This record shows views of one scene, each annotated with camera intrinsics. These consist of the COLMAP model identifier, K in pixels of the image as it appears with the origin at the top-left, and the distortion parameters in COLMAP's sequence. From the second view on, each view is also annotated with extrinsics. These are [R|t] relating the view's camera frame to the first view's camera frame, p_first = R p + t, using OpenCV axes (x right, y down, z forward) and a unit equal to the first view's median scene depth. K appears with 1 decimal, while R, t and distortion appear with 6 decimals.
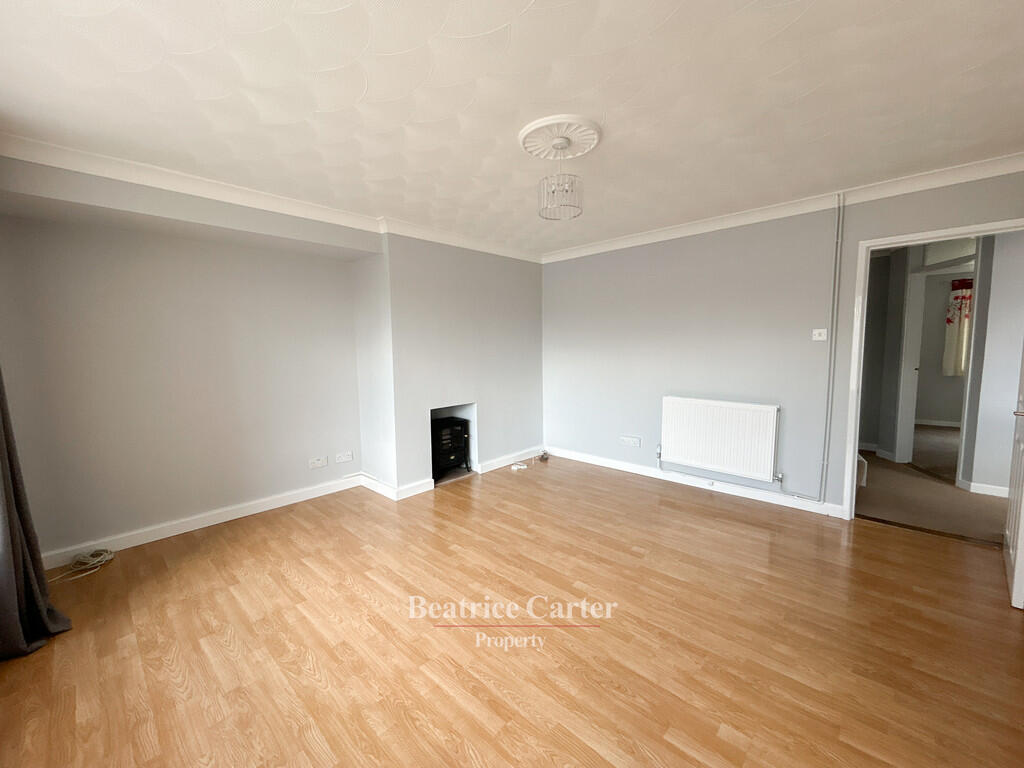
lens RADIAL K [[414.0, 0, 512.4], [0, 414.0, 381.7], [0, 0, 1]] dist [-0.000037, -0.000829]
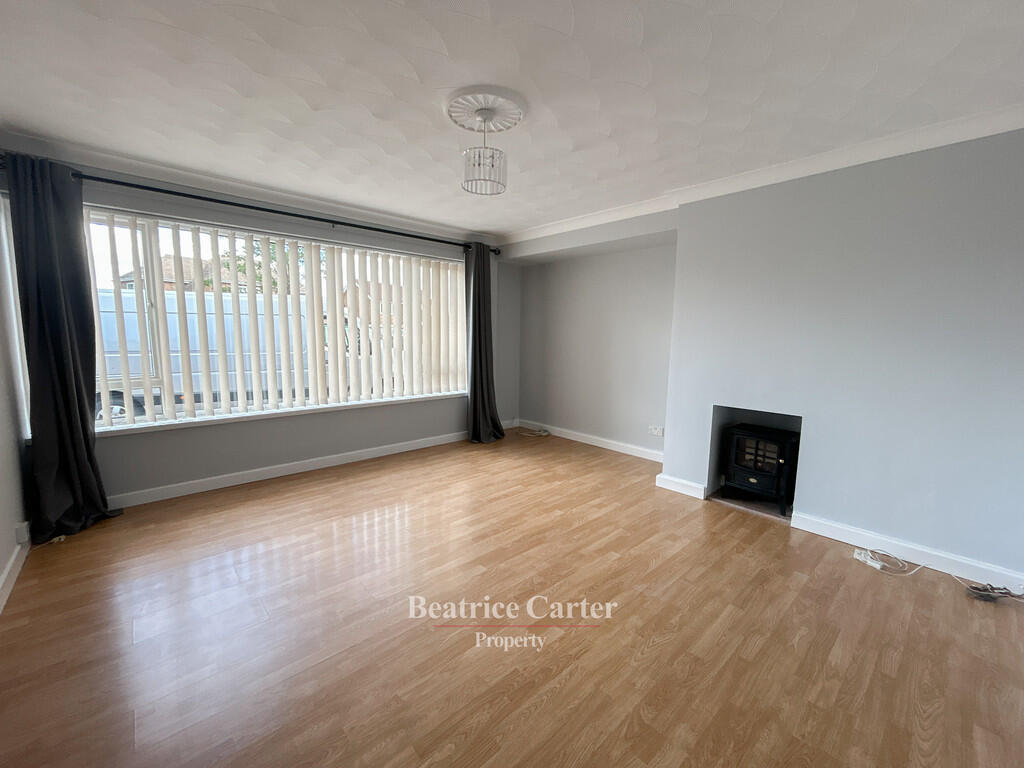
lens RADIAL K [[414.0, 0, 512.2], [0, 414.0, 383.4], [0, 0, 1]] dist [-0.000037, -0.000829]
pose [[-0.076837, 0.133268, -0.988097, 0.868454], [-0.101759, 0.984804, 0.140737, -0.067343], [0.991837, 0.111361, -0.062109, 0.891763]]
